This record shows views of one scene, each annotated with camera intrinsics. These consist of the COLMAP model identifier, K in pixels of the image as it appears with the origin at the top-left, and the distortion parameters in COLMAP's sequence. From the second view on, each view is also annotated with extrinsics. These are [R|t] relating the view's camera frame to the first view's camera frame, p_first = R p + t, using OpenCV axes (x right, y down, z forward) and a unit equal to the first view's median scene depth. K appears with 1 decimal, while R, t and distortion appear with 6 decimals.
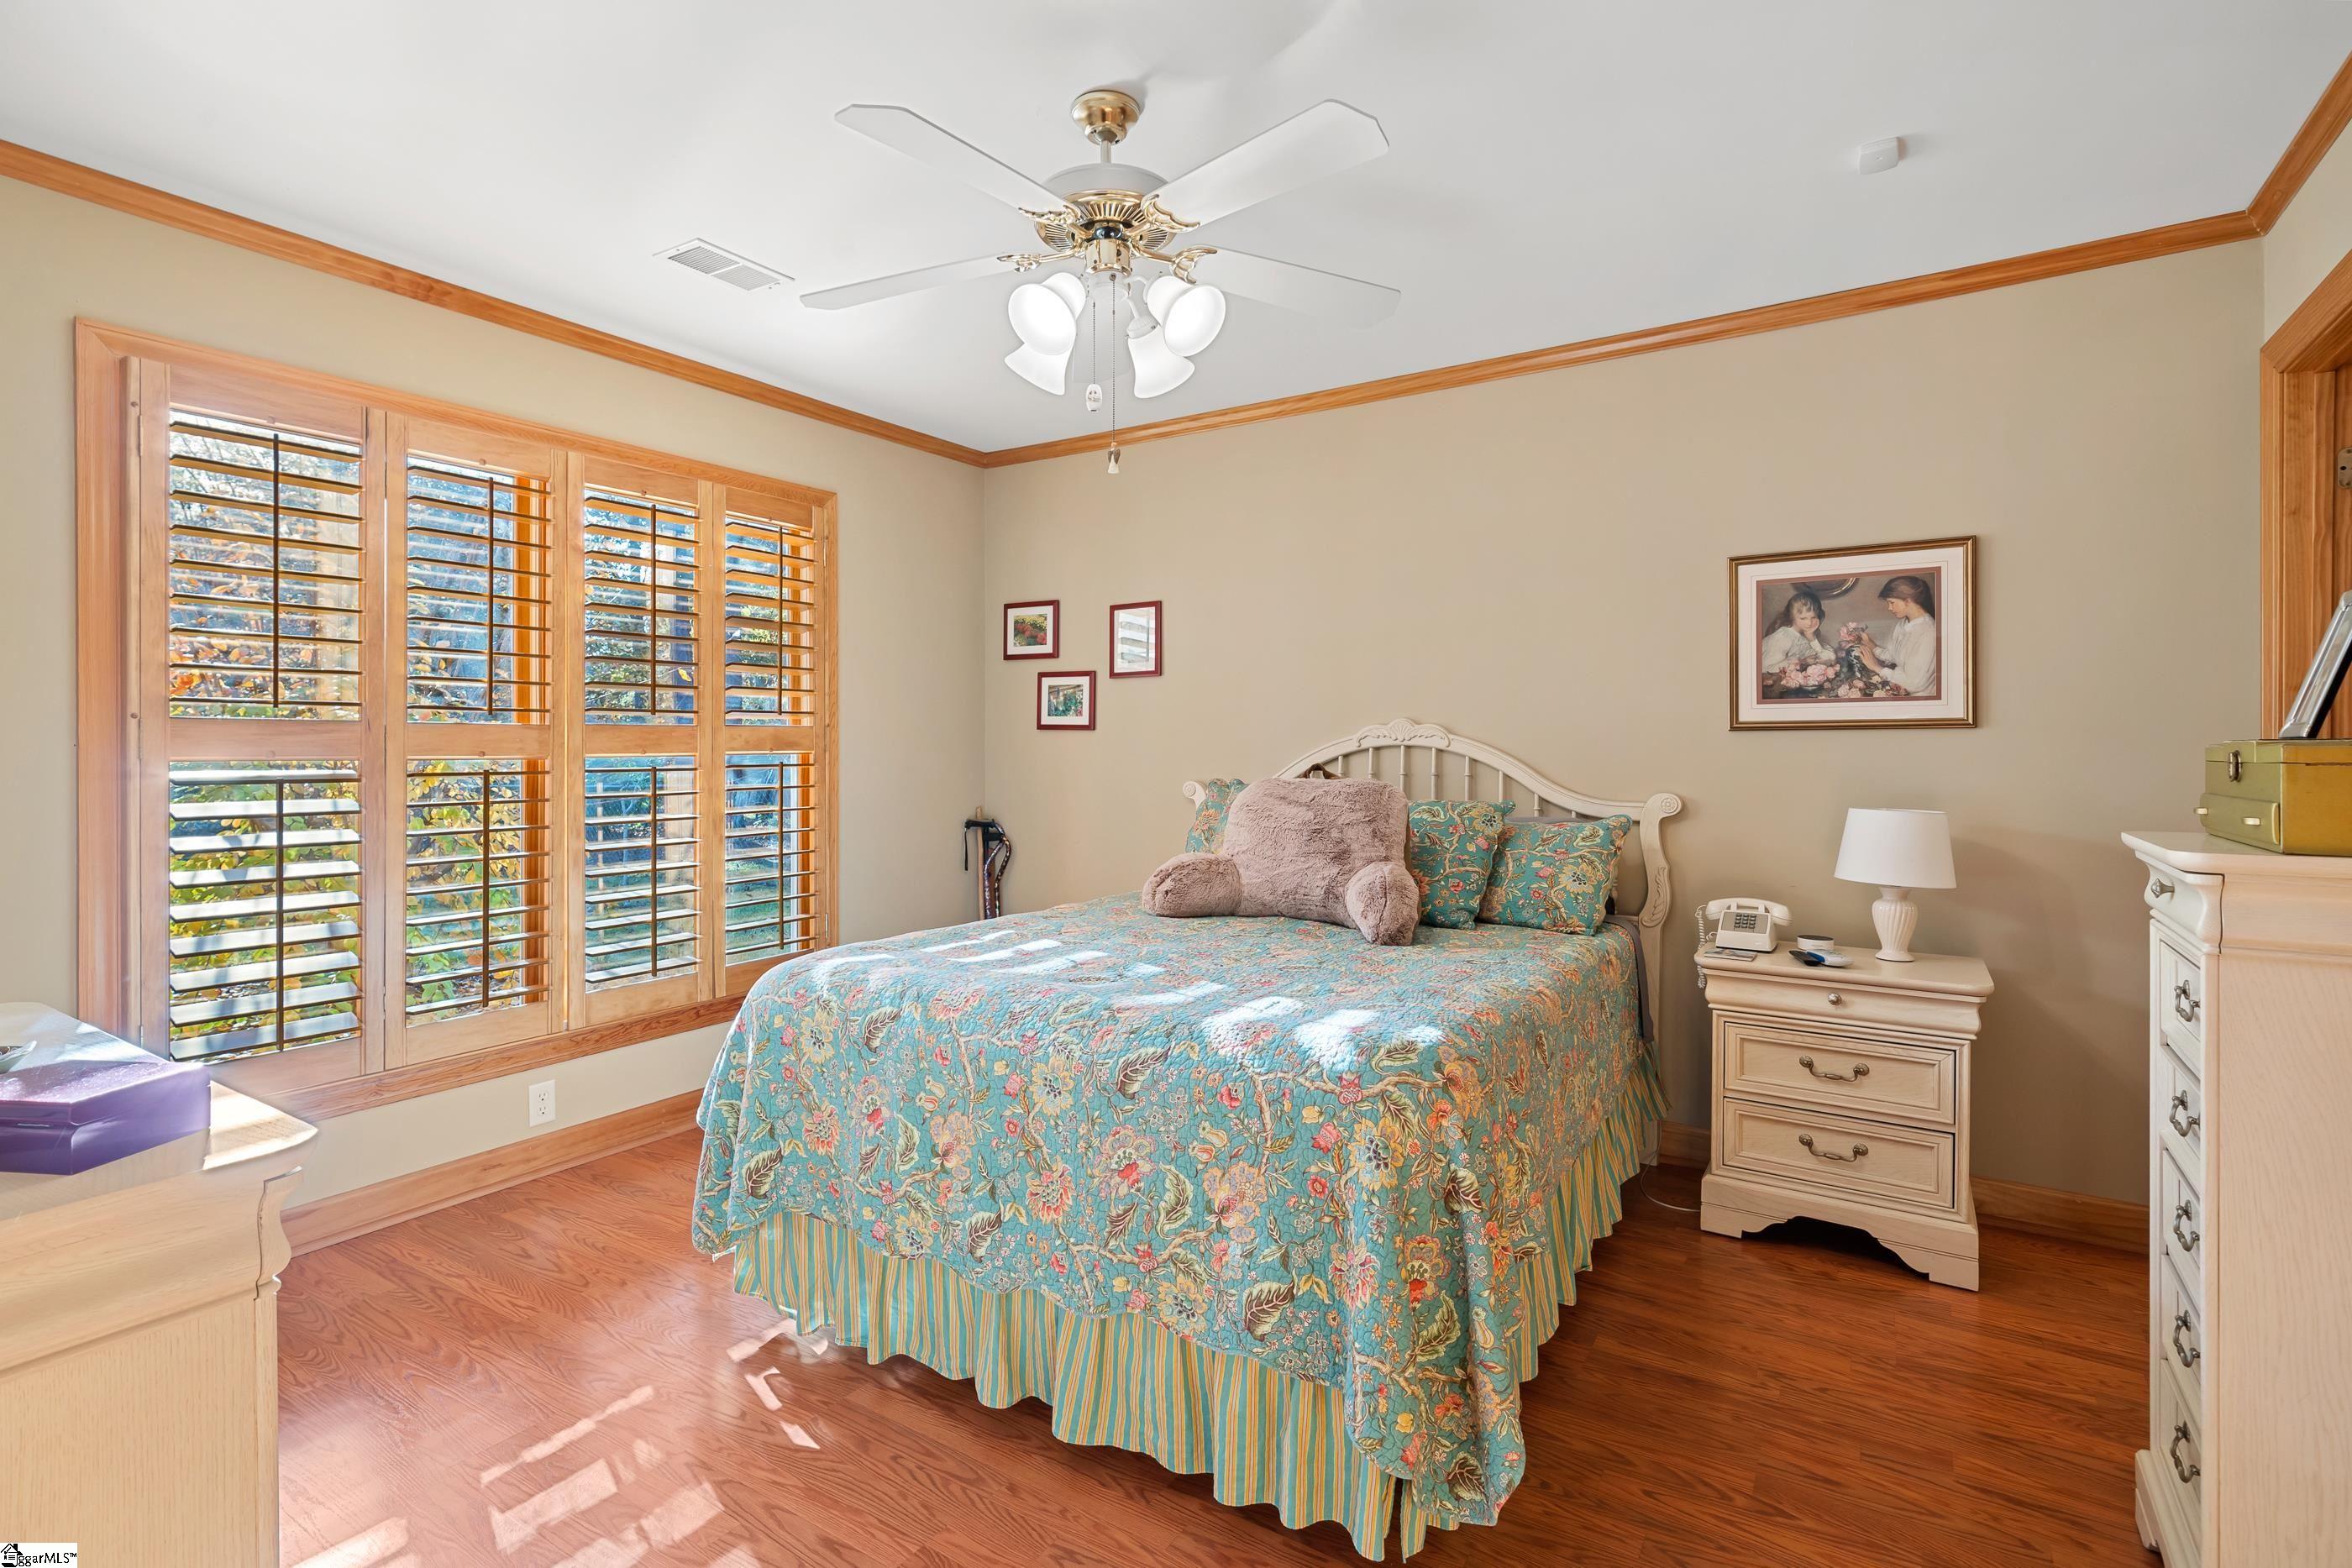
lens RADIAL K [[1121.5, 0, 1176.5], [0, 1121.5, 770.5], [0, 0, 1]] dist [0.005857, -0.000993]
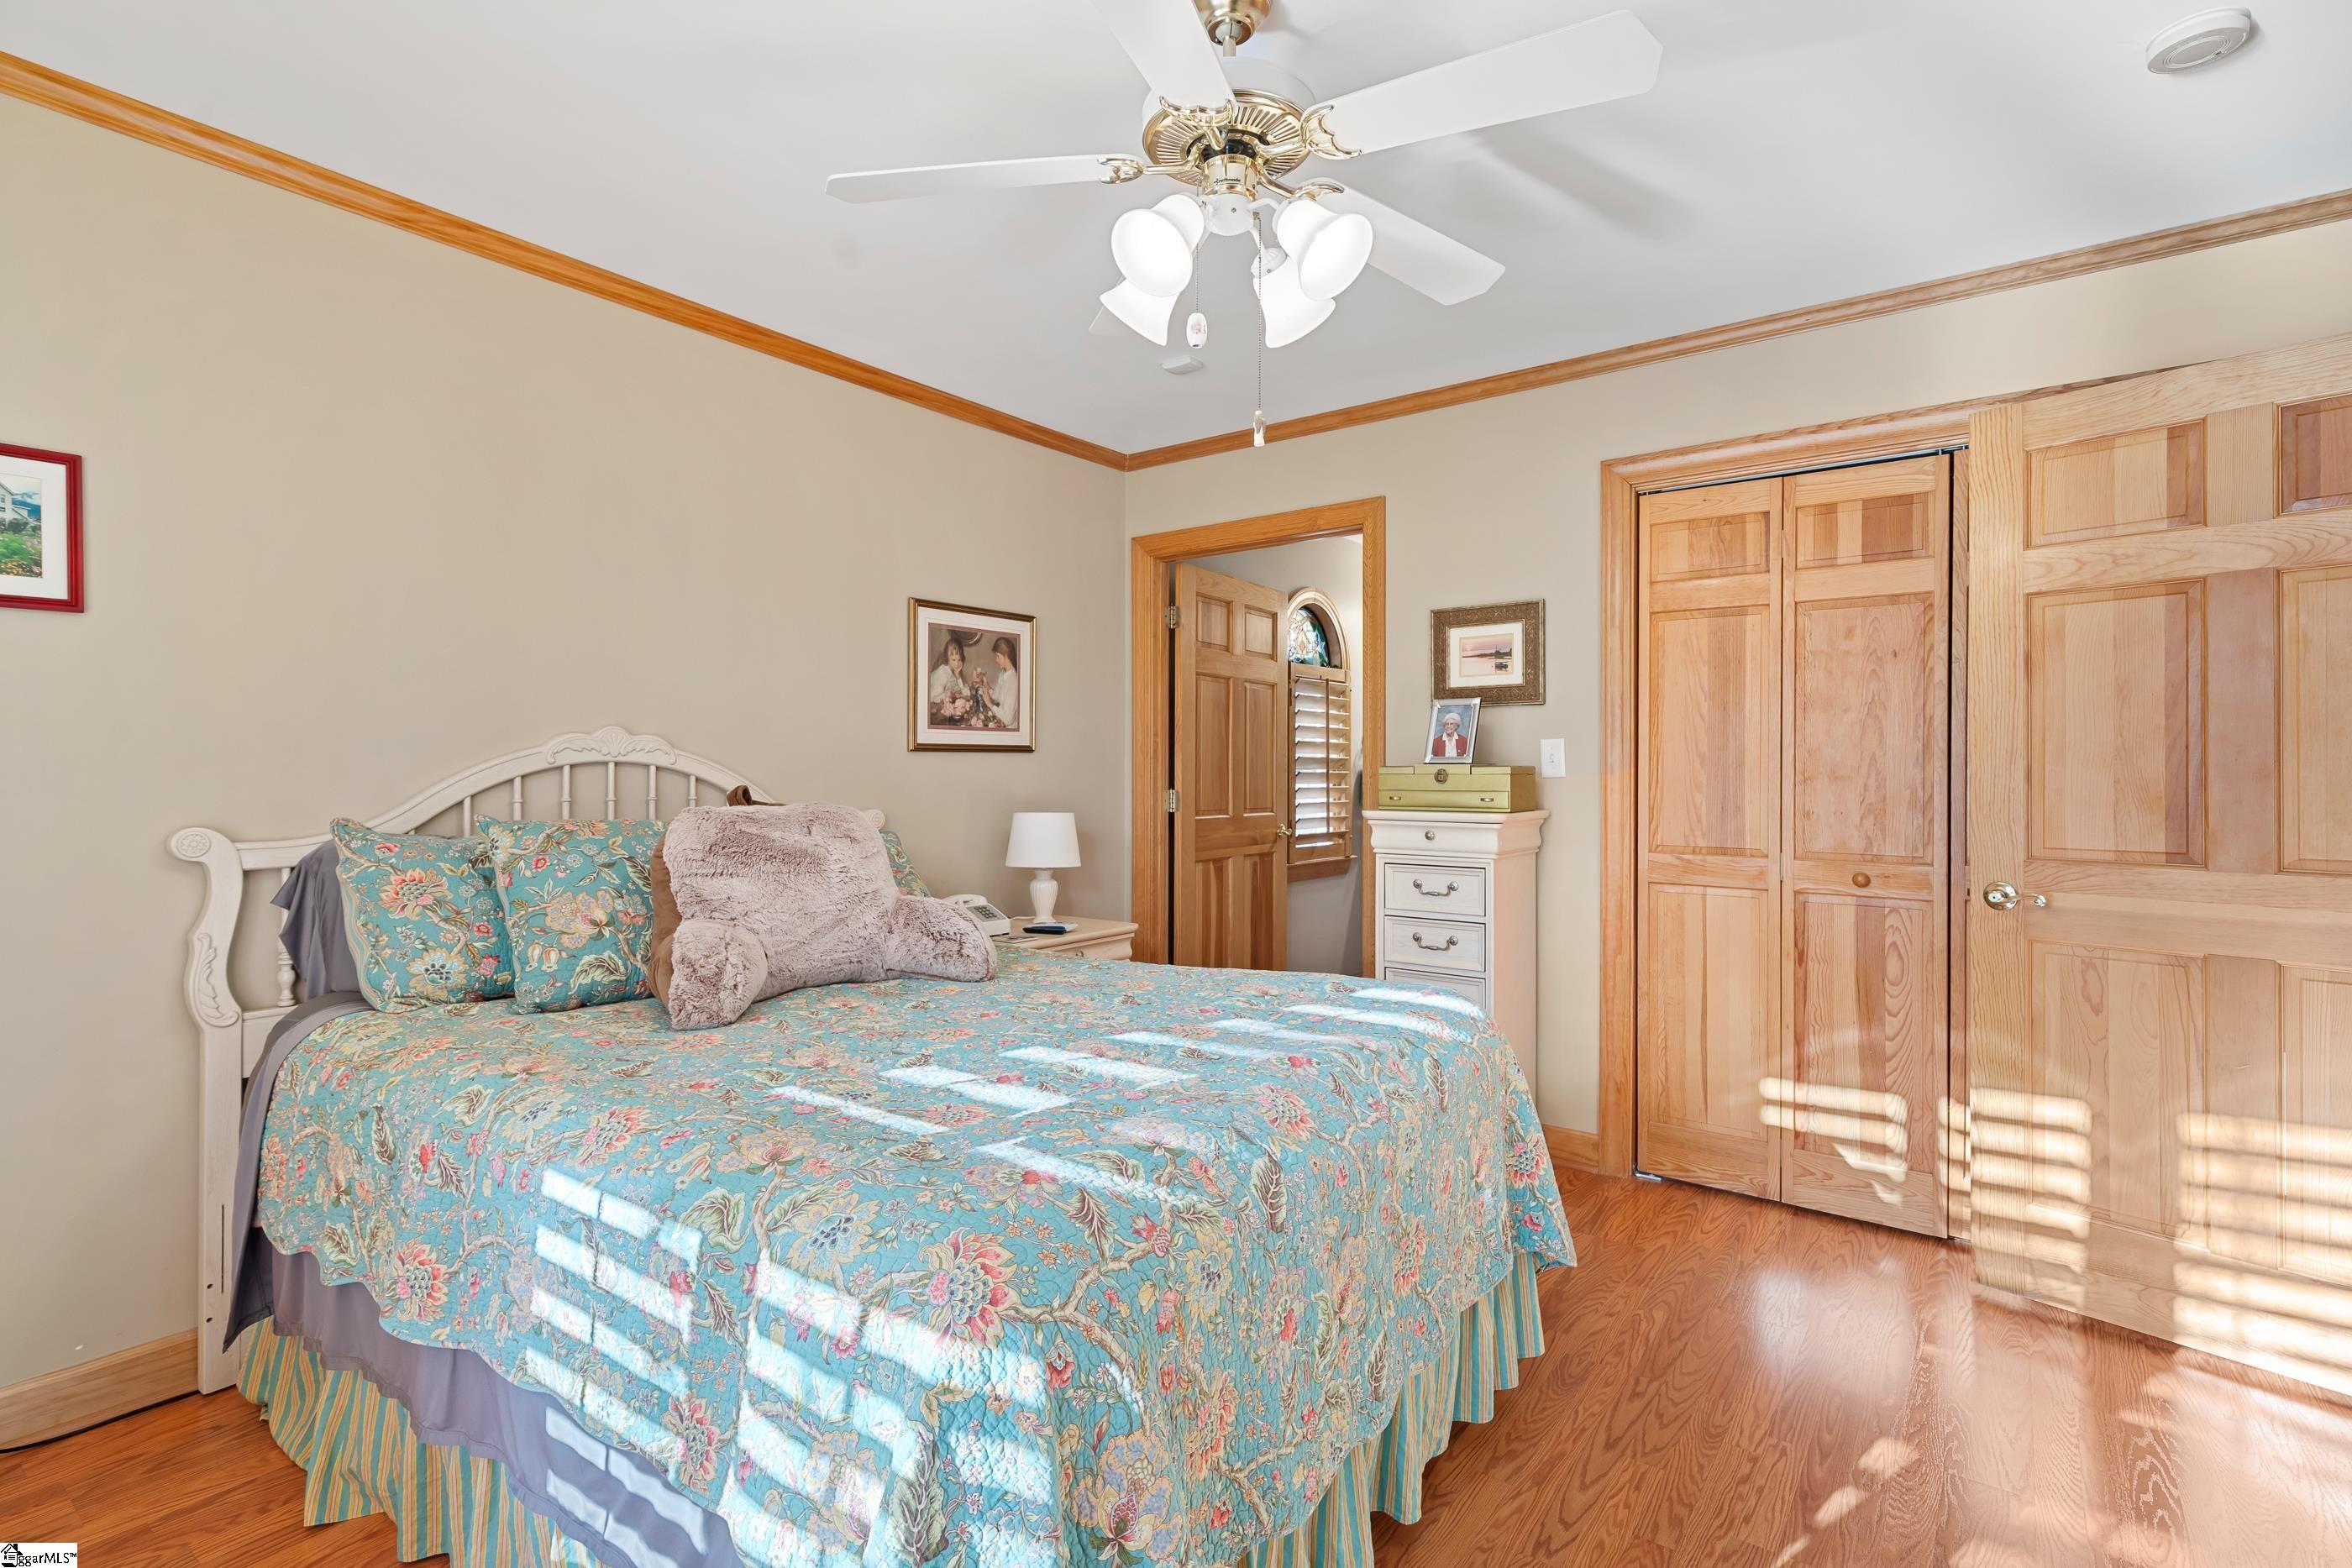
lens RADIAL K [[1121.5, 0, 1180.1], [0, 1121.5, 771.3], [0, 0, 1]] dist [0.005857, -0.000993]
pose [[0.057596, -0.011302, 0.998276, -0.648316], [0.005481, 0.999924, 0.011004, -0.027065], [-0.998325, 0.004838, 0.057654, 0.694514]]
